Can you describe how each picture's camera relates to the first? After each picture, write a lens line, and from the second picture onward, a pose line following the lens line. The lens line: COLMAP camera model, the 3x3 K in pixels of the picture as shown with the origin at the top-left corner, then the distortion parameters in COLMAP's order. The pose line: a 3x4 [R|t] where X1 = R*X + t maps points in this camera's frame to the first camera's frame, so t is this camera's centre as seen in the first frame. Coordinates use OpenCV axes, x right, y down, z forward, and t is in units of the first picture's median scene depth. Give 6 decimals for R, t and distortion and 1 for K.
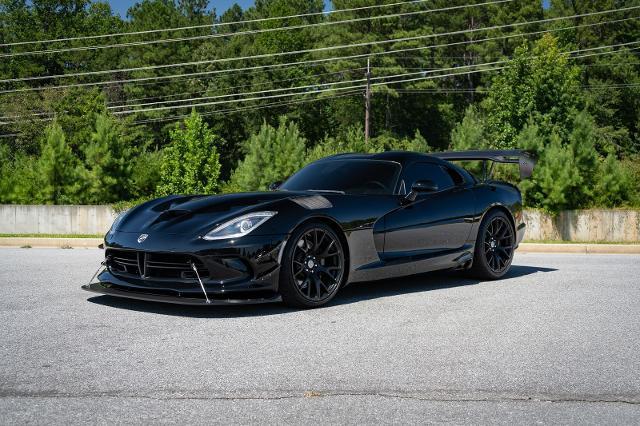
lens RADIAL K [[819.5, 0, 320.0], [0, 819.5, 213.0], [0, 0, 1]] dist [0.008504, -0.002046]
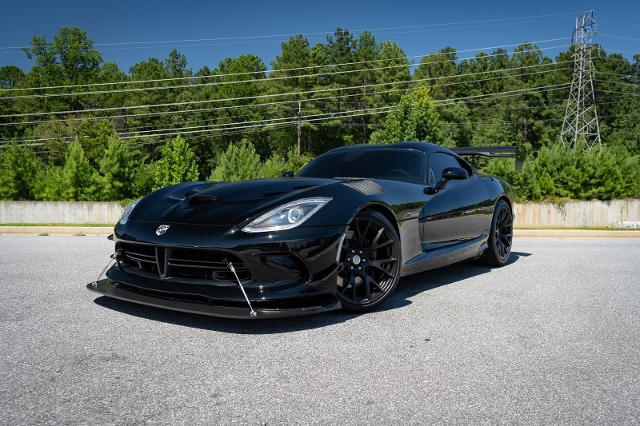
lens RADIAL K [[532.2, 0, 320.0], [0, 532.2, 213.0], [0, 0, 1]] dist [-0.009264, 0.000905]
pose [[0.993541, -0.001831, 0.113459, -0.017525], [0.000772, 0.999956, 0.009379, 0.001280], [-0.113471, -0.009231, 0.993498, 0.065594]]
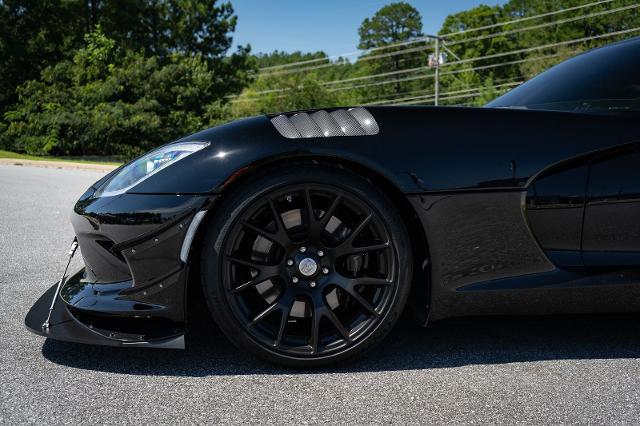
lens RADIAL K [[685.3, 0, 320.0], [0, 685.3, 213.0], [0, 0, 1]] dist [0.003470, 0.025432]
pose [[0.754937, 0.067463, -0.652318, 0.032433], [-0.020528, 0.996638, 0.079316, 0.000803], [0.655476, -0.046488, 0.753784, 0.105401]]
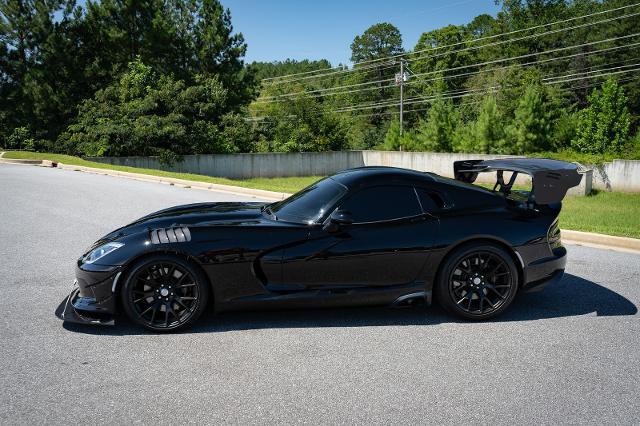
lens RADIAL K [[554.6, 0, 320.0], [0, 554.6, 213.0], [0, 0, 1]] dist [0.002965, 0.000364]
pose [[0.746240, 0.095107, -0.658848, 0.089030], [-0.017631, 0.992218, 0.123261, -0.019734], [0.665443, -0.080366, 0.742110, 0.085845]]
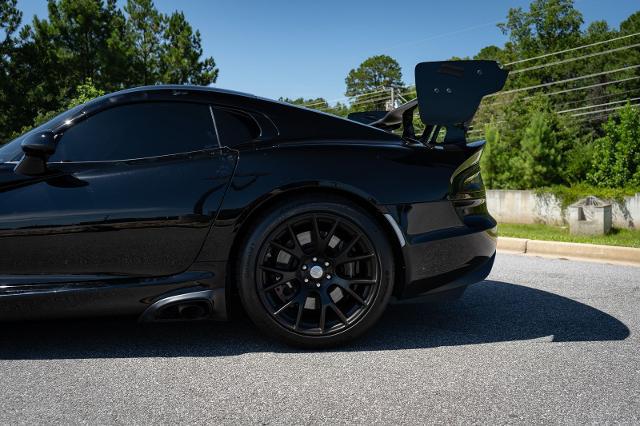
lens RADIAL K [[612.6, 0, 320.0], [0, 612.6, 213.0], [0, 0, 1]] dist [0.006345, 0.000207]
pose [[0.746337, 0.035195, -0.664637, 0.083643], [-0.016796, 0.999279, 0.034055, -0.001516], [0.665356, -0.014253, 0.746390, 0.140238]]
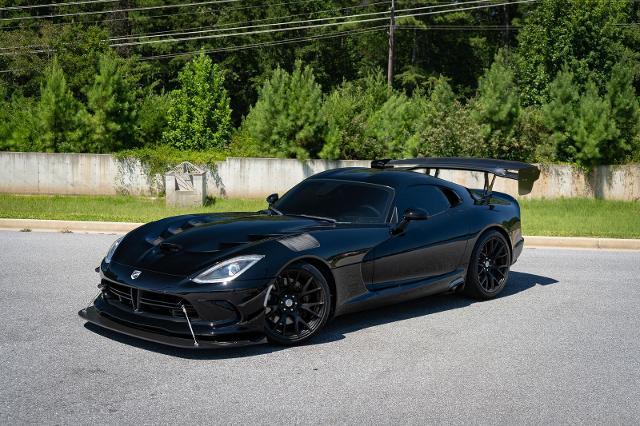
lens RADIAL K [[886.3, 0, 320.0], [0, 886.3, 213.0], [0, 0, 1]] dist [0.011155, 0.046002]
pose [[0.999609, 0.015550, -0.023253, 0.005737], [-0.013758, 0.997062, 0.075358, -0.019400], [0.024357, -0.075009, 0.996885, -0.015451]]
